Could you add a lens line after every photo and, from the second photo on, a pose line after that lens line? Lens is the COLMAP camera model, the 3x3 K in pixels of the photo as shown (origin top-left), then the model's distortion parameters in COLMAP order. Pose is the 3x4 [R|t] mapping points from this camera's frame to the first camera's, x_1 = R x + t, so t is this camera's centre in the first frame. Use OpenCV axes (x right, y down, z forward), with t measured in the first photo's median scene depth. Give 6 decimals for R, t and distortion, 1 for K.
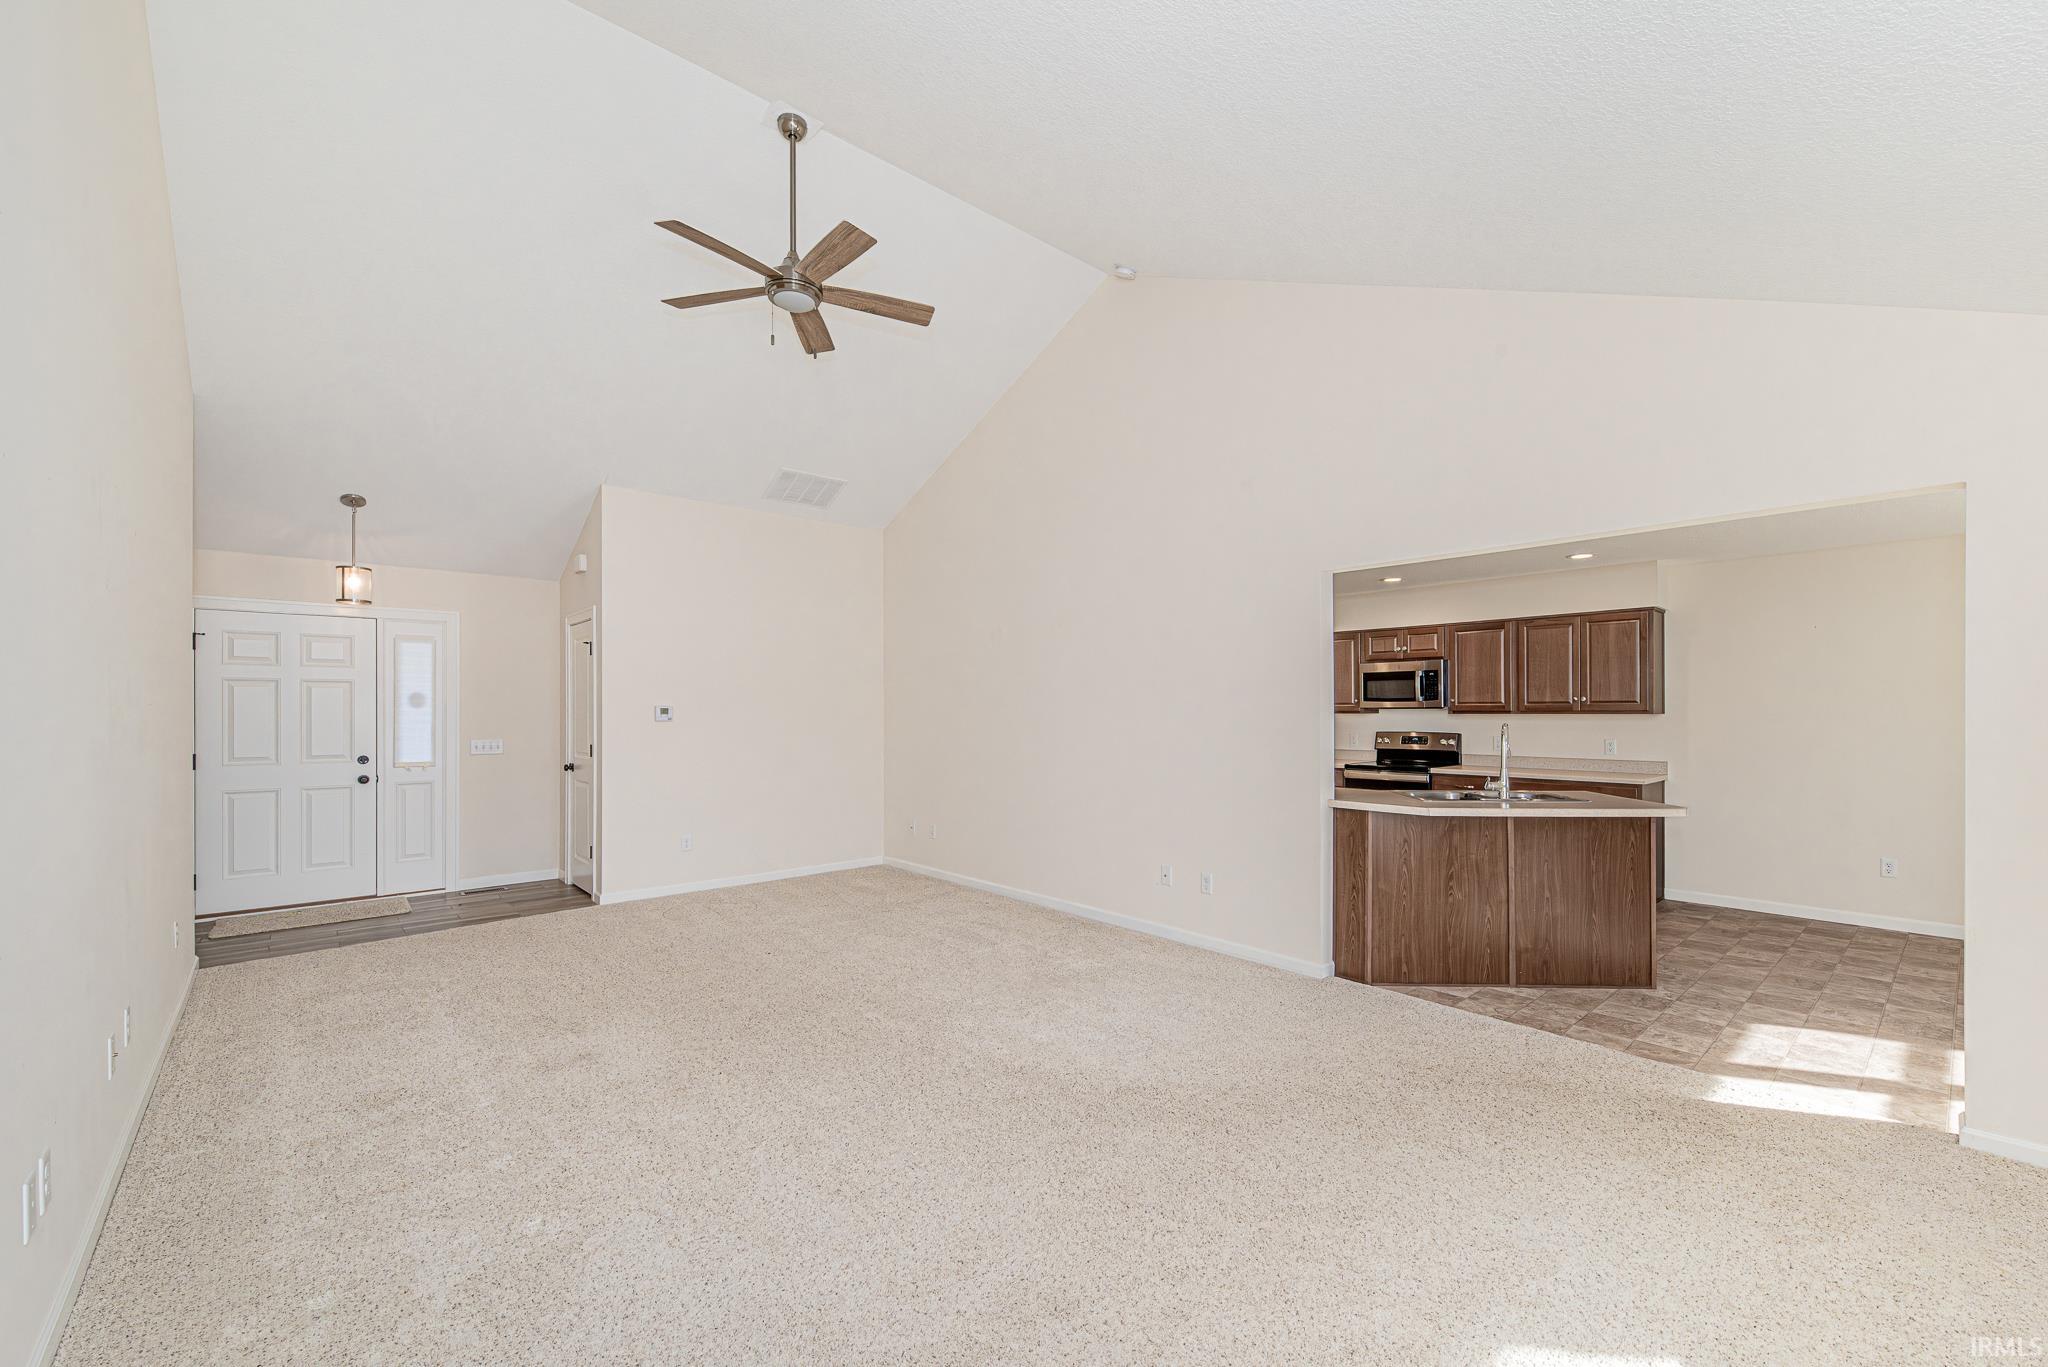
lens RADIAL K [[816.6, 0, 1060.7], [0, 816.6, 704.3], [0, 0, 1]] dist [-0.002204, -0.000176]
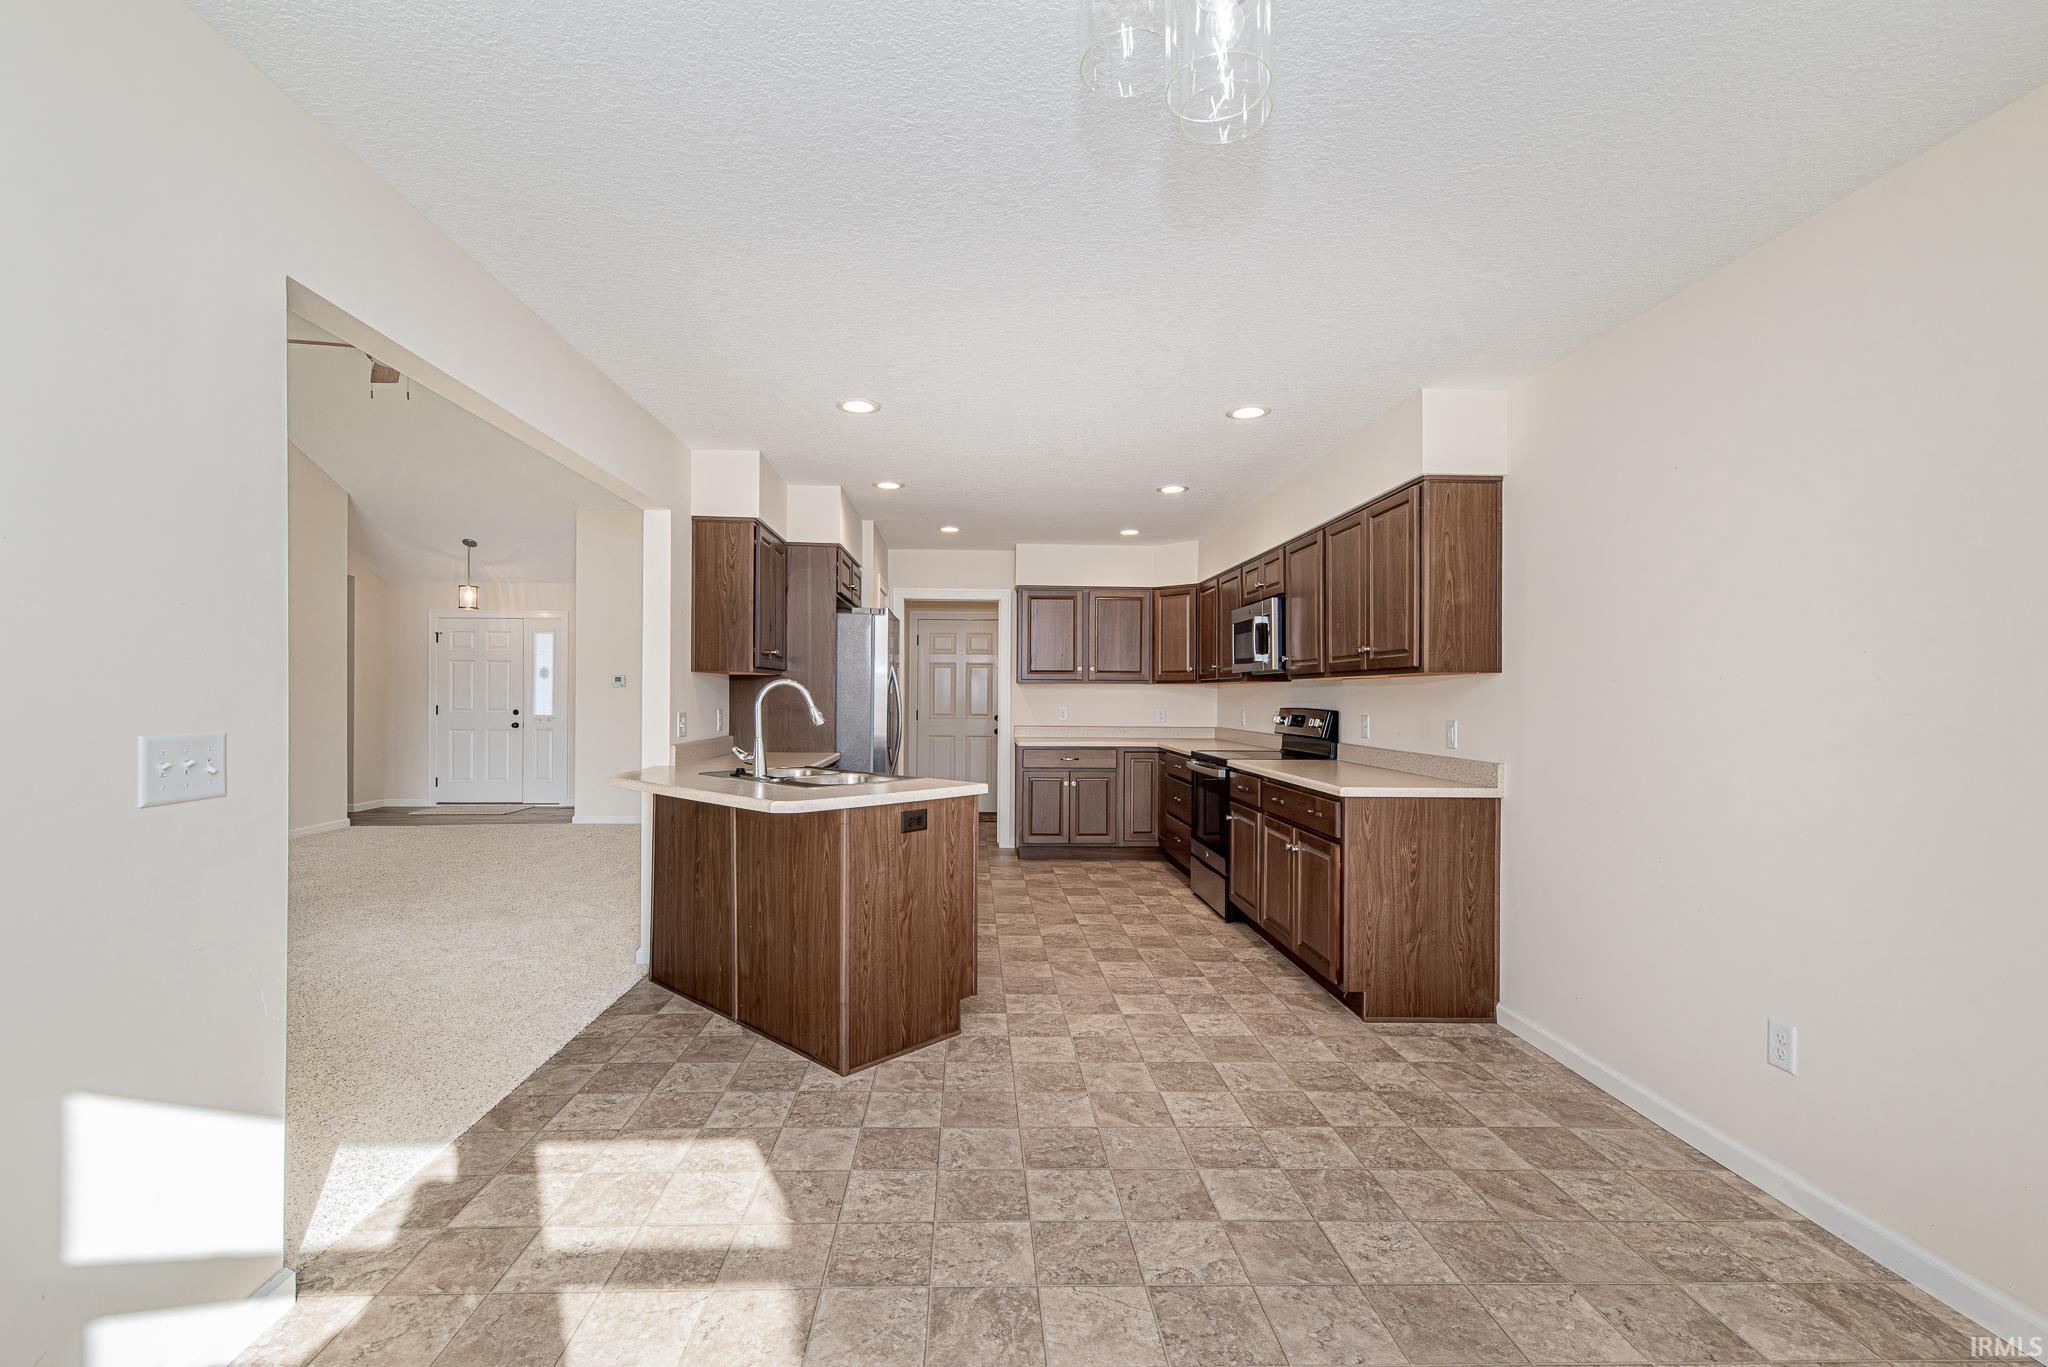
lens RADIAL K [[859.0, 0, 969.6], [0, 859.0, 666.2], [0, 0, 1]] dist [0.001616, 0.000089]
pose [[0.761377, -0.013476, -0.648170, 1.398778], [0.001128, 0.999810, -0.019462, 0.025530], [0.648309, 0.014087, 0.761247, 0.573080]]
